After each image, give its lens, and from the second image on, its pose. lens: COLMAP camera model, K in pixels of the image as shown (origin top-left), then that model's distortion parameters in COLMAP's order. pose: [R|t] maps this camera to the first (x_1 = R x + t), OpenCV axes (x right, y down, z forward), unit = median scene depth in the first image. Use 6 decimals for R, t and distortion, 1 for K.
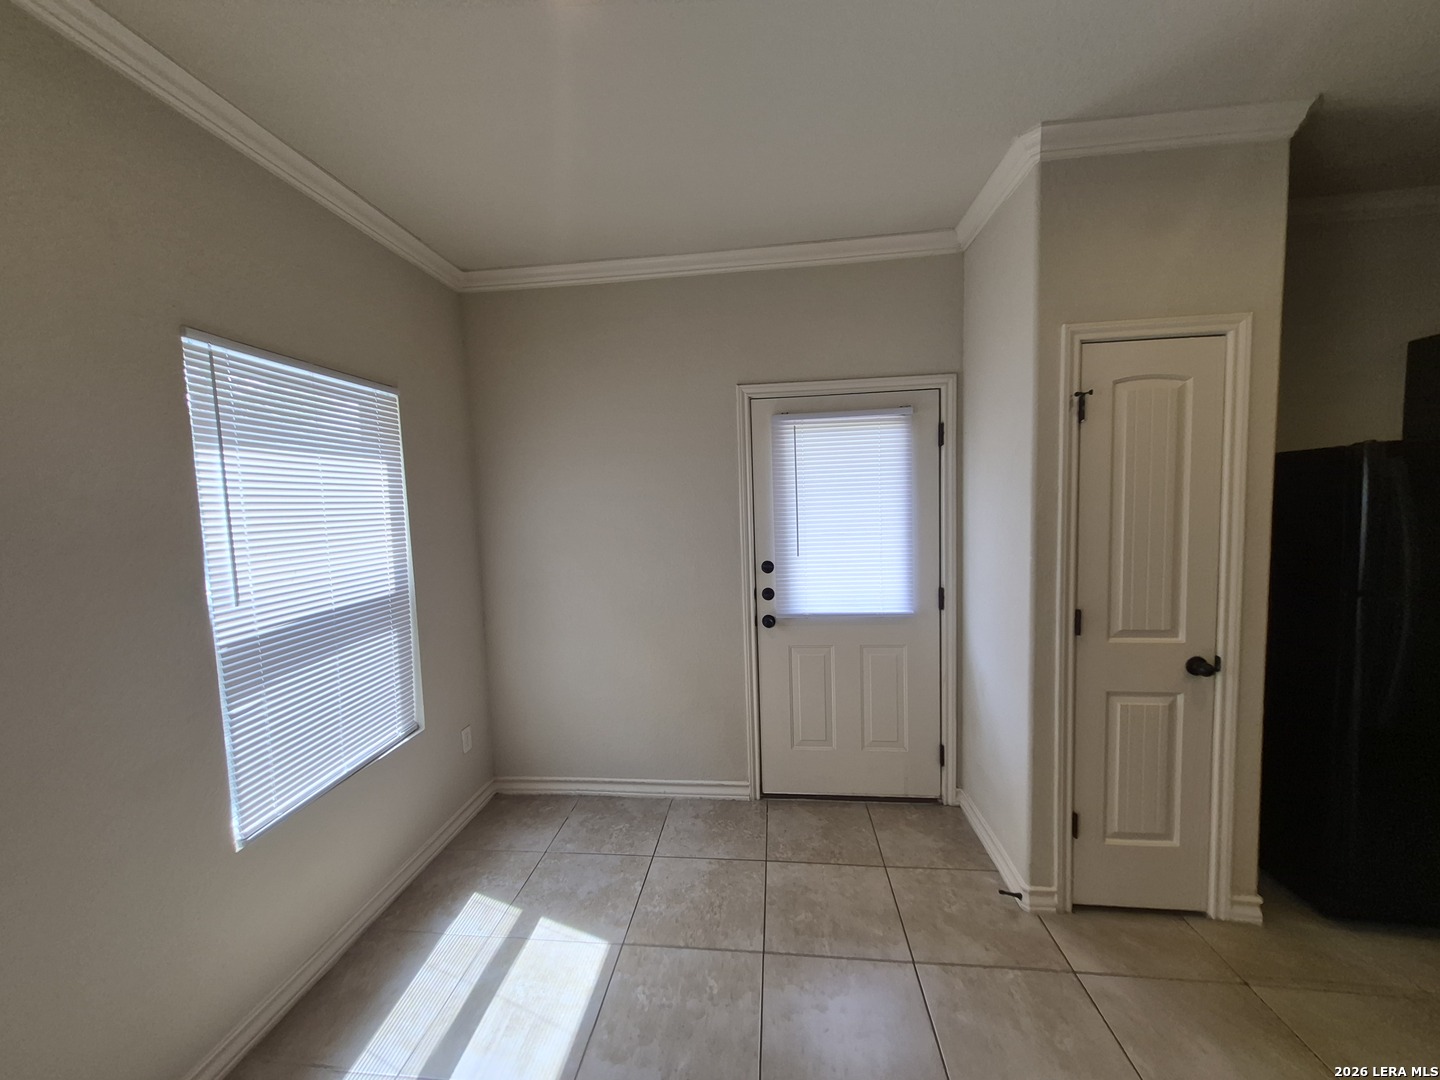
lens RADIAL K [[566.6, 0, 703.8], [0, 566.6, 548.8], [0, 0, 1]] dist [0.003477, 0.000817]
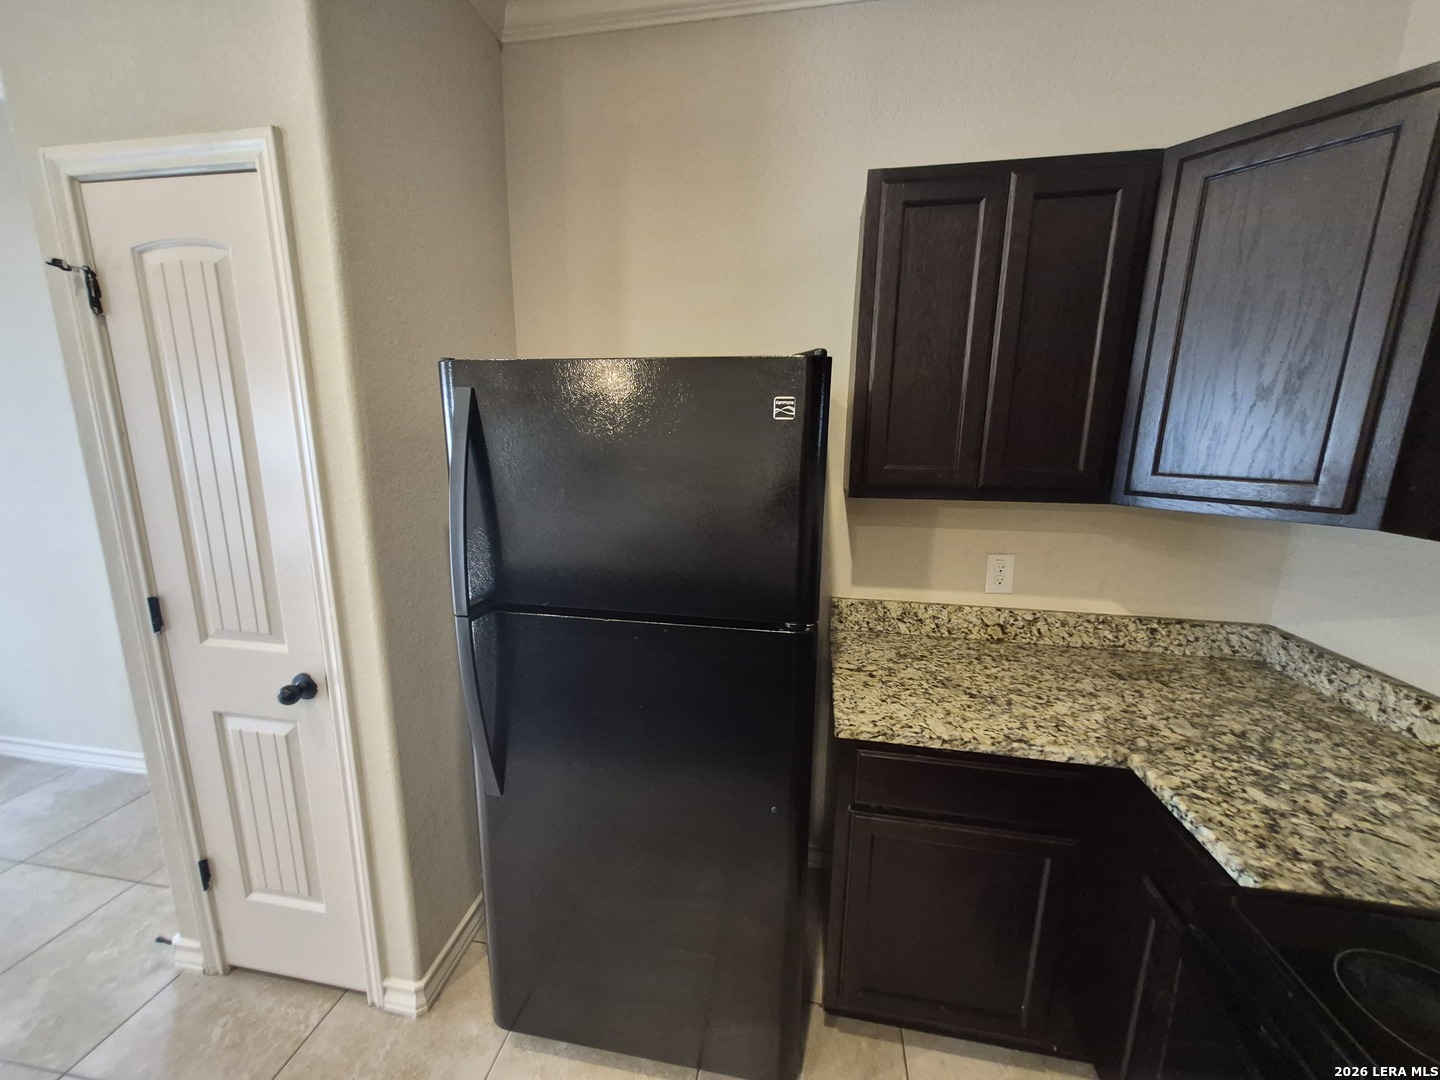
lens RADIAL K [[566.6, 0, 704.4], [0, 566.6, 545.6], [0, 0, 1]] dist [0.003477, 0.000817]
pose [[0.997143, 0.058482, -0.047817, 1.198923], [-0.052027, 0.990590, 0.126585, -0.068855], [0.054770, -0.123736, 0.990803, 0.307631]]
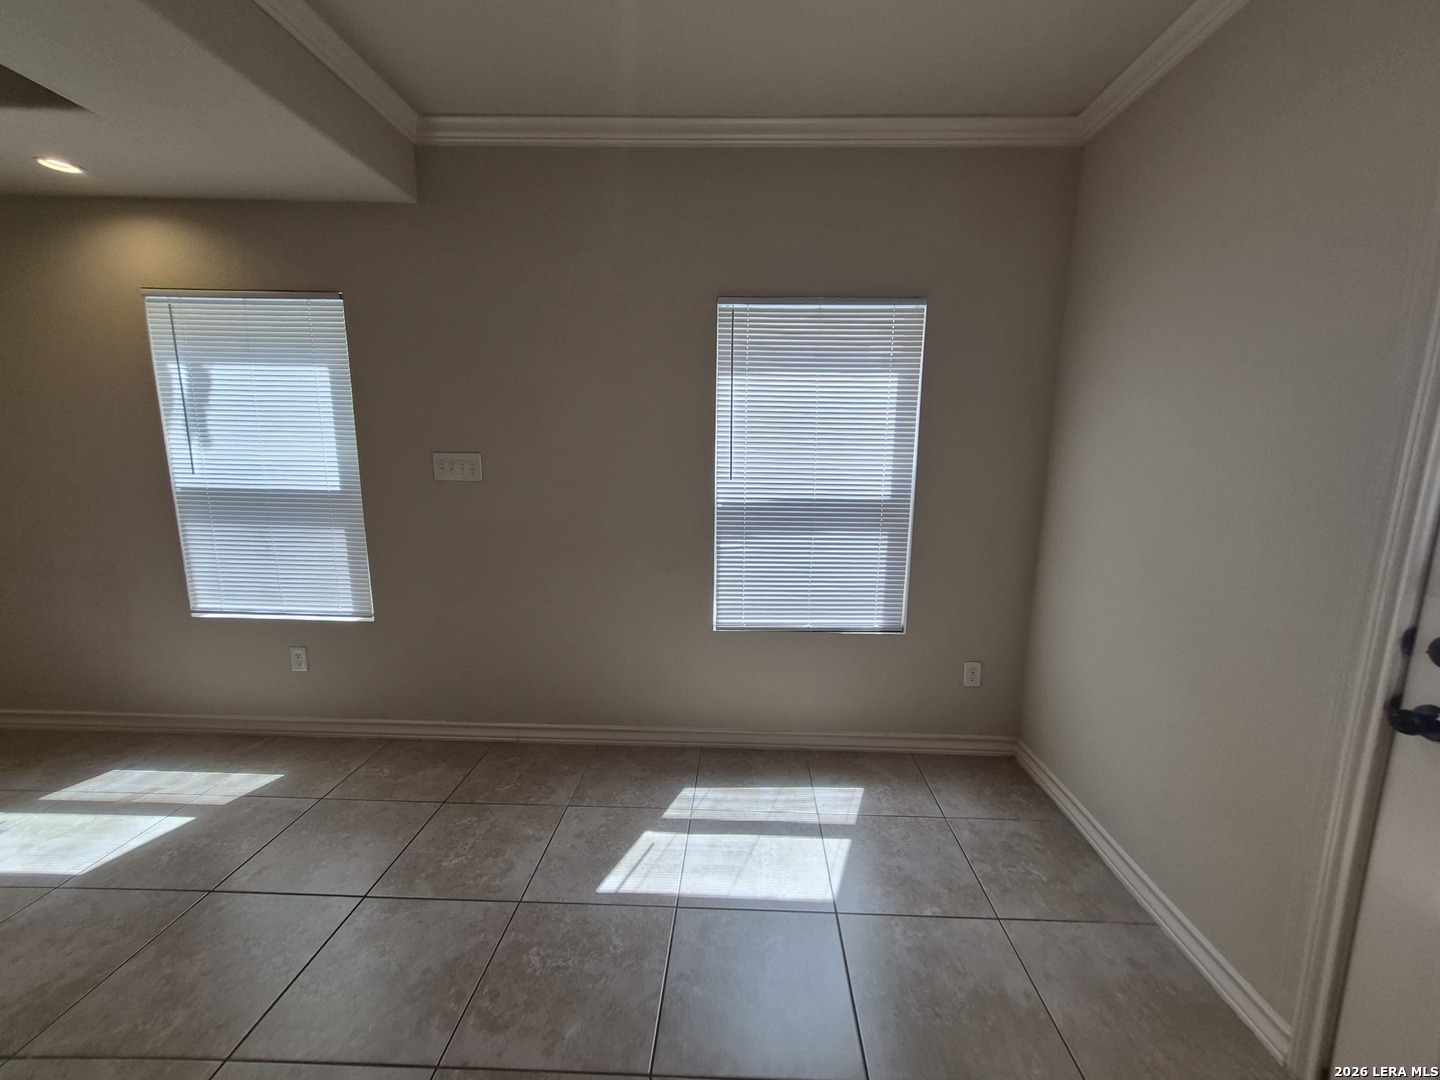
lens RADIAL K [[566.6, 0, 741.8], [0, 566.6, 546.5], [0, 0, 1]] dist [0.003477, 0.000817]
pose [[0.104674, 0.204713, -0.973209, 0.516558], [-0.100024, 0.975790, 0.194498, -0.017320], [0.989464, 0.076986, 0.122616, 0.617492]]
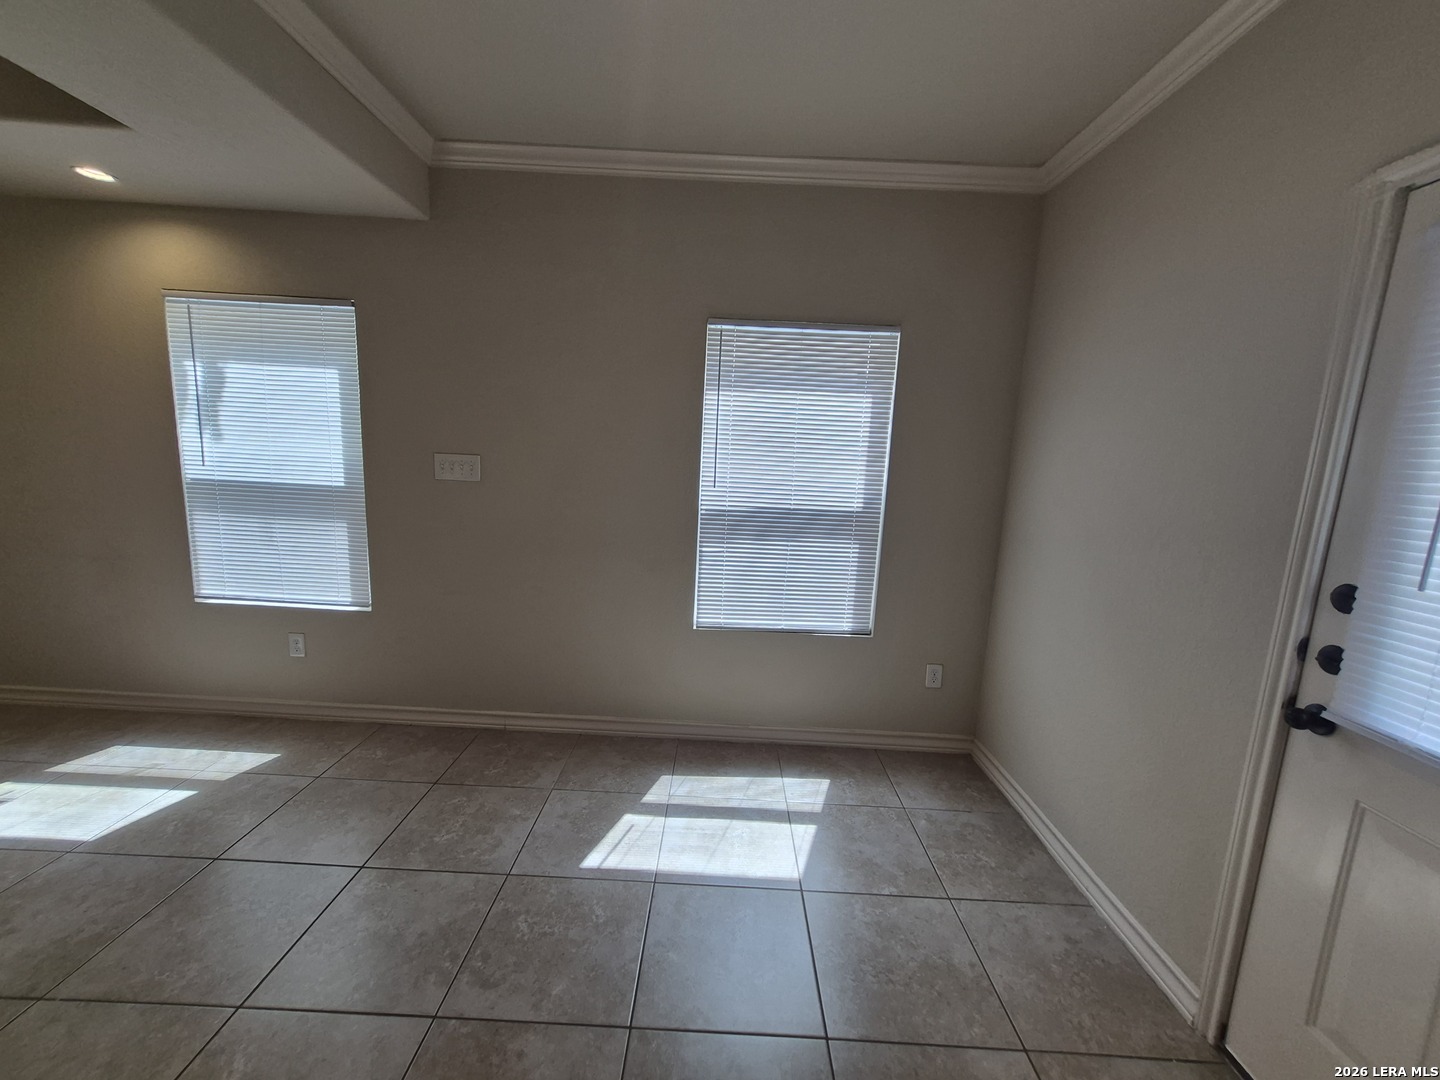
lens RADIAL K [[566.6, 0, 724.6], [0, 566.6, 543.5], [0, 0, 1]] dist [0.003477, 0.000817]
pose [[0.113698, 0.194653, -0.974260, 0.587684], [-0.132933, 0.974782, 0.179244, -0.028989], [0.984582, 0.109132, 0.136707, 0.594250]]
